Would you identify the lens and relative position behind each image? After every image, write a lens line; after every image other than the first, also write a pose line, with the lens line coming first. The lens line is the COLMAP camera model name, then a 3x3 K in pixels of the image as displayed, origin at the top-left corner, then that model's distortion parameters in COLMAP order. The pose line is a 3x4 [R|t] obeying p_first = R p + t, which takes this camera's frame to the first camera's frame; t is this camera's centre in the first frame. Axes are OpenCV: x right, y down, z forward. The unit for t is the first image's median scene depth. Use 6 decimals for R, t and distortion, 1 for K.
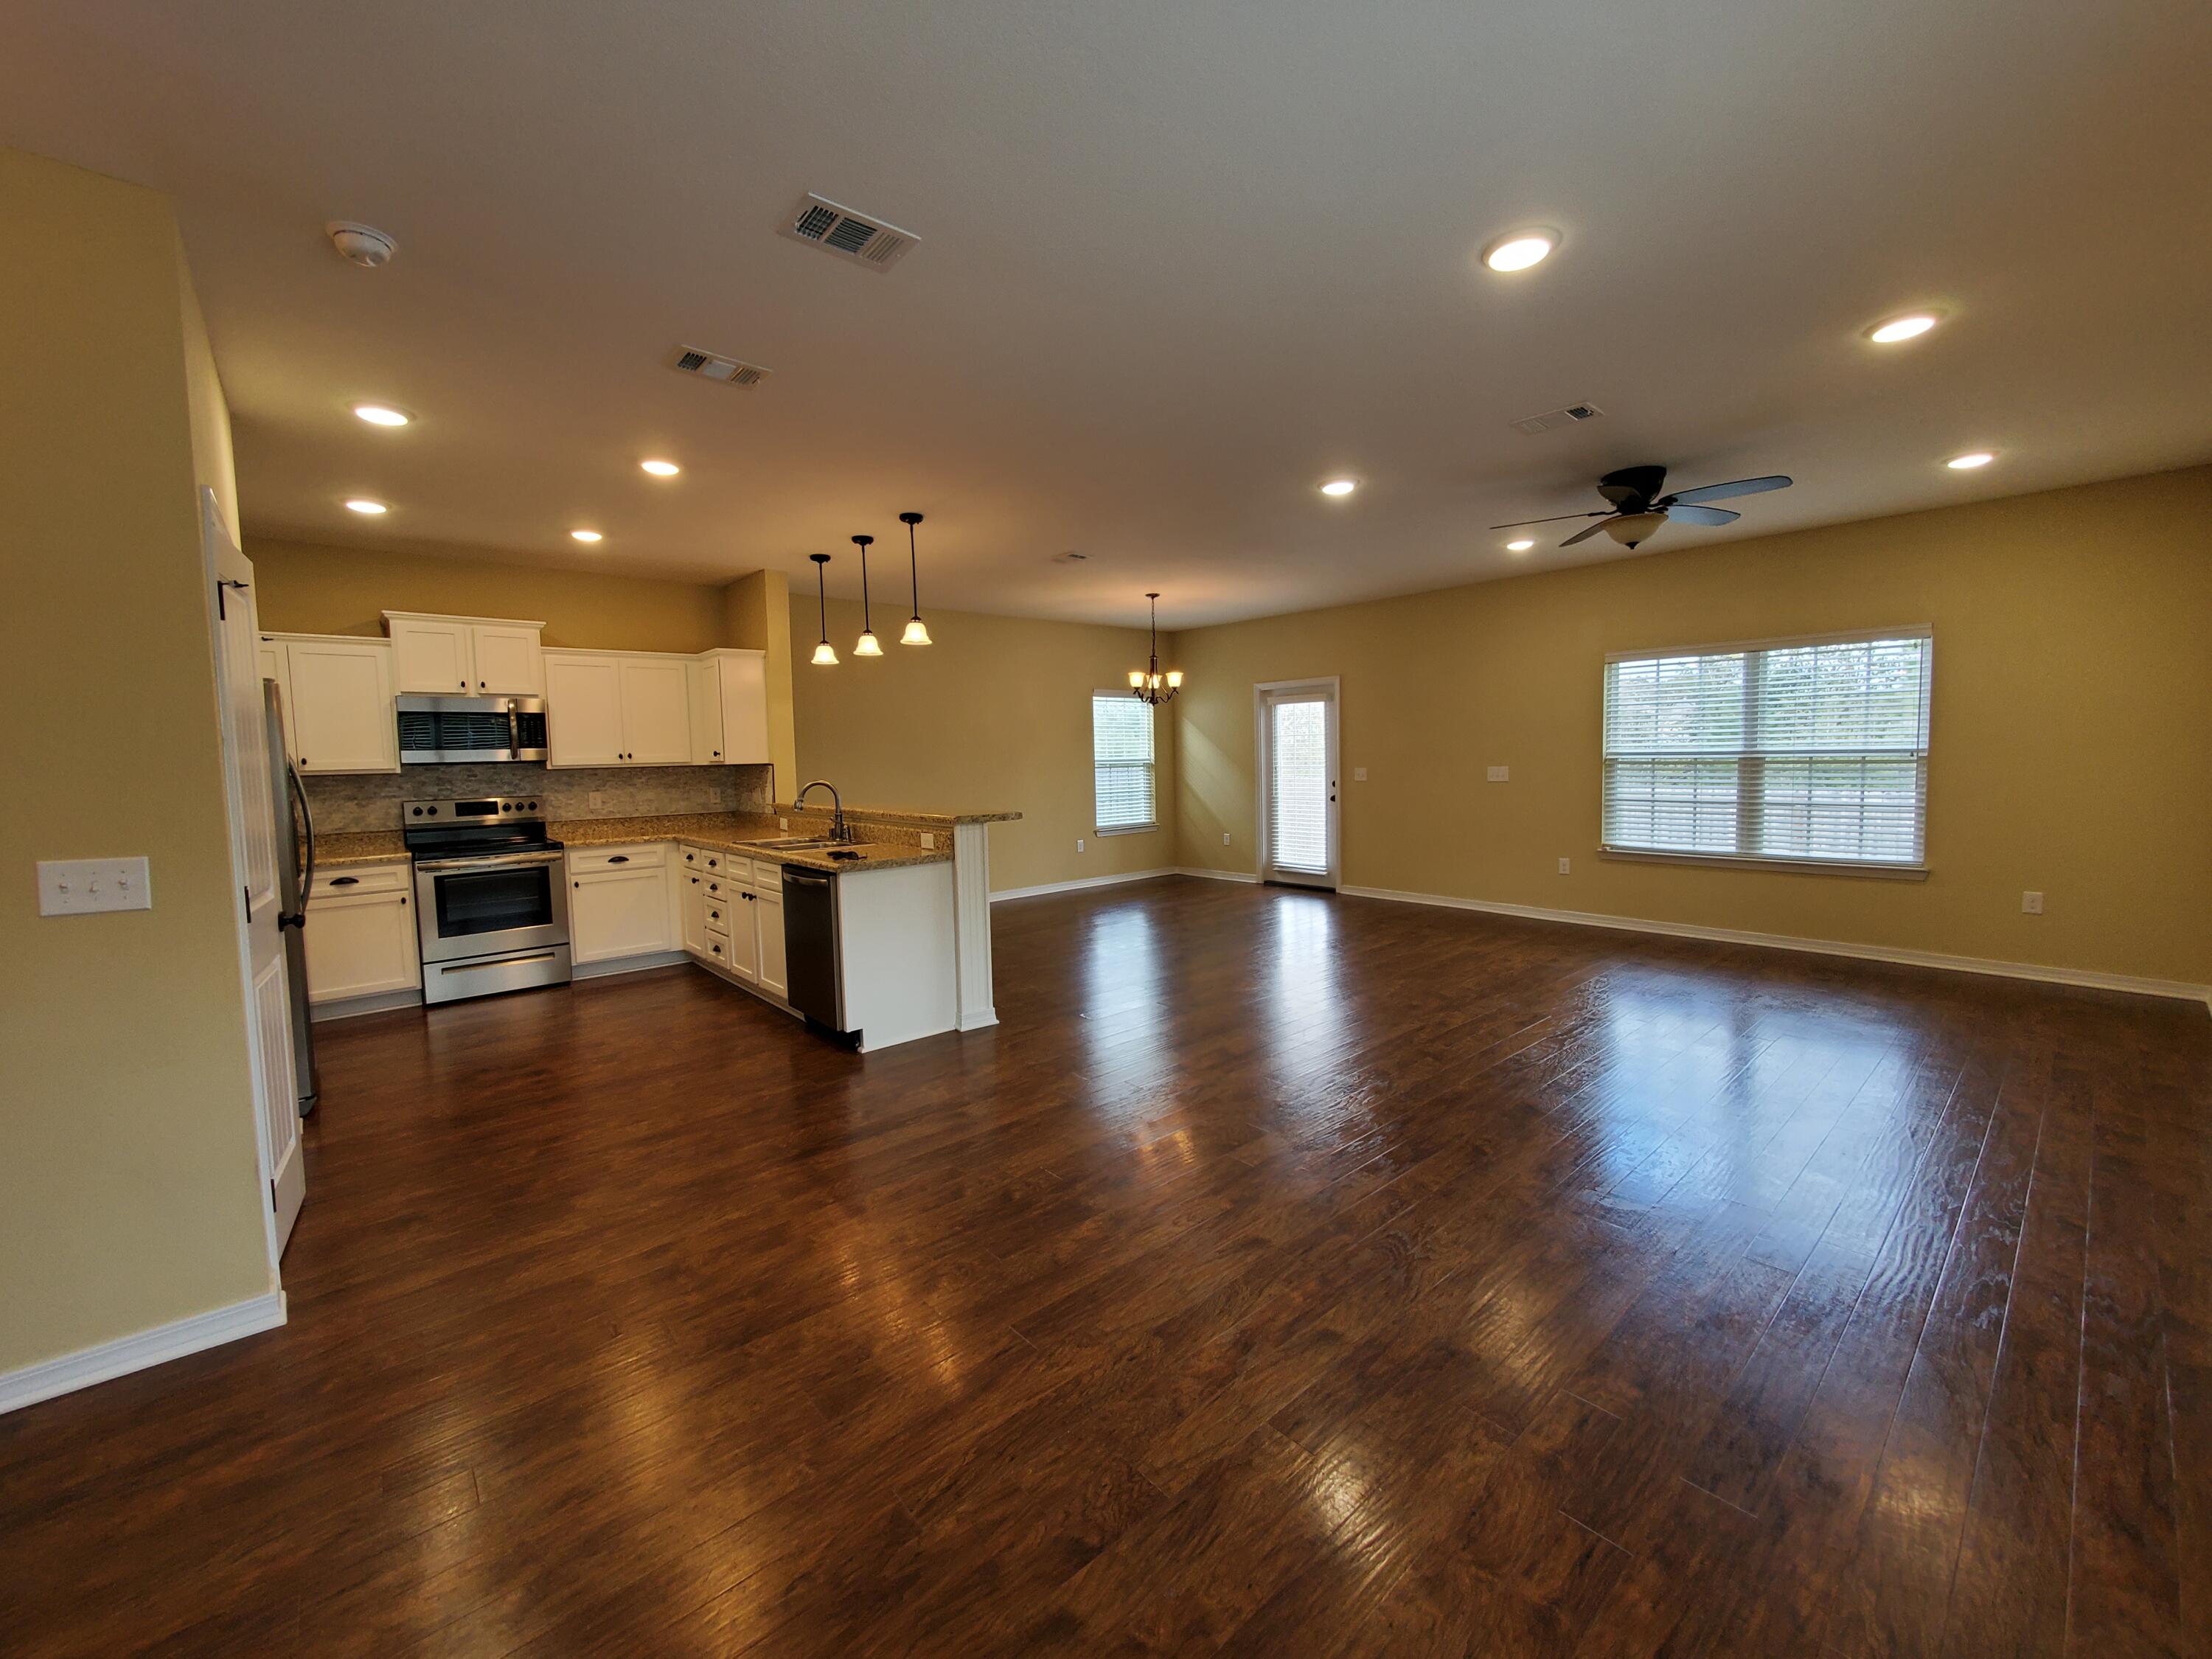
lens RADIAL K [[881.0, 0, 1093.9], [0, 881.0, 827.8], [0, 0, 1]] dist [-0.002460, -0.001326]
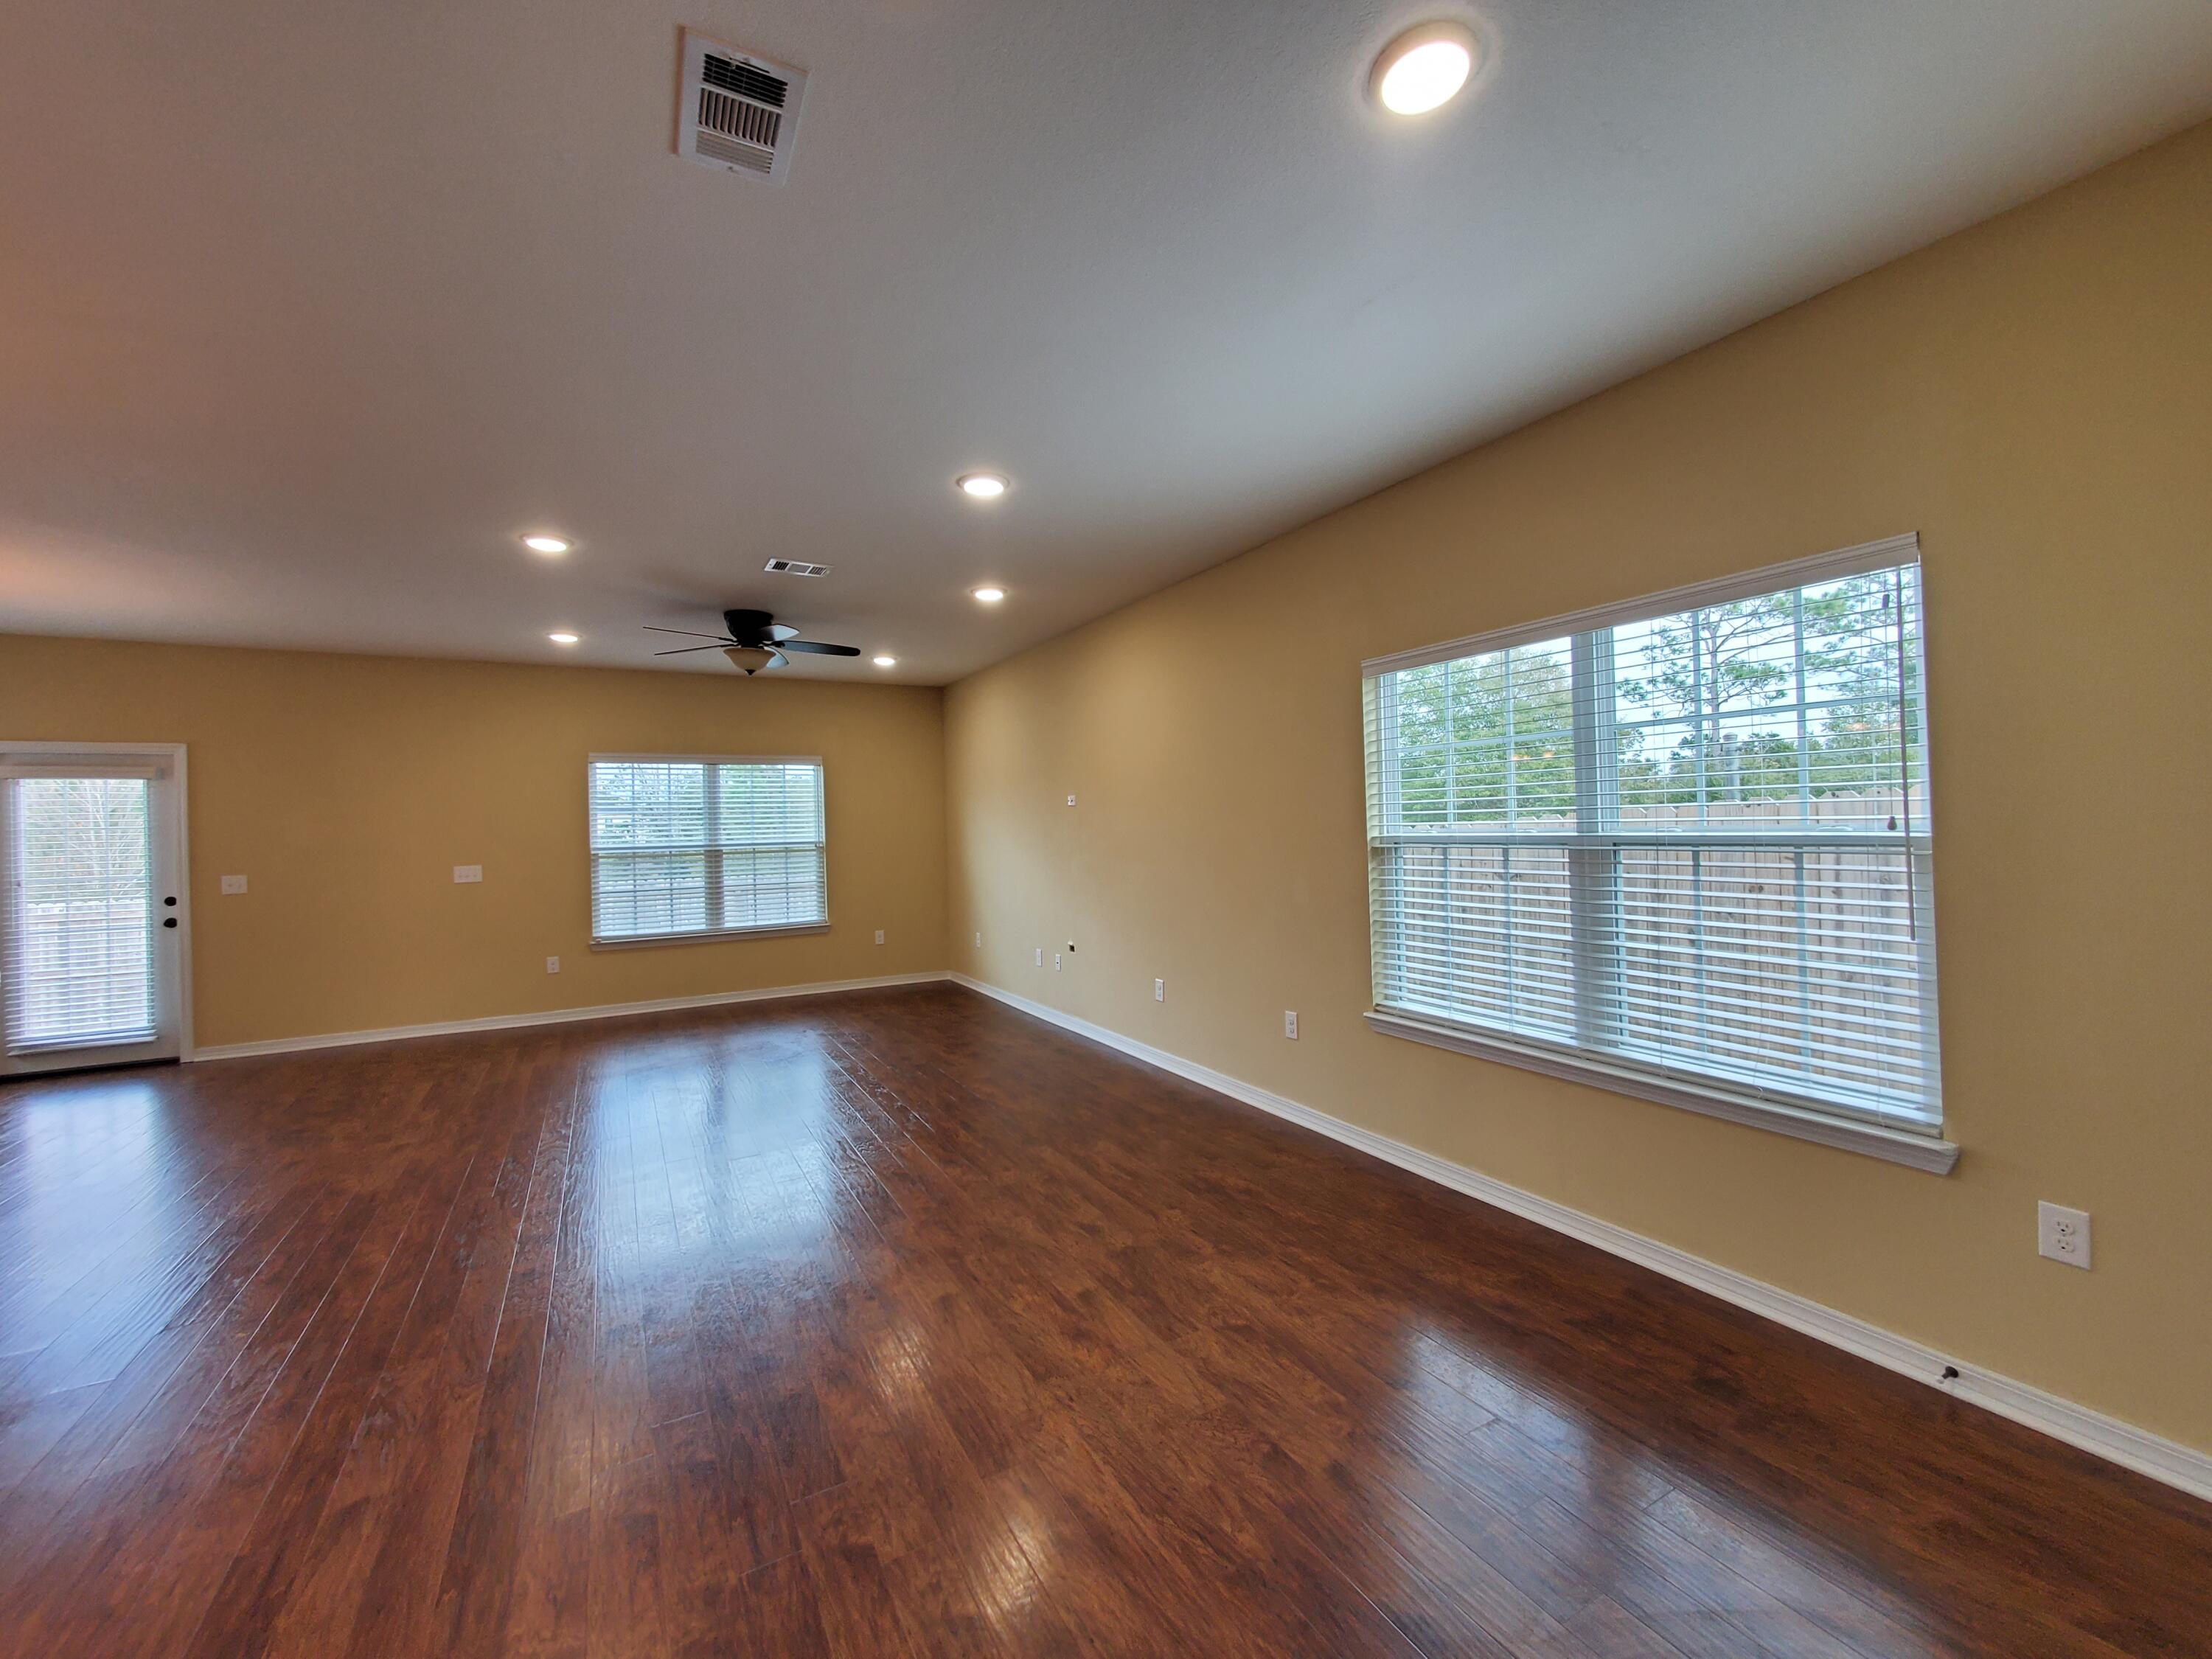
lens RADIAL K [[881.0, 0, 1095.0], [0, 881.0, 823.2], [0, 0, 1]] dist [-0.002460, -0.001326]
pose [[0.202128, 0.018516, 0.979184, -0.384393], [0.102637, 0.993915, -0.039981, -0.014950], [-0.973966, 0.108582, 0.198997, 0.264005]]
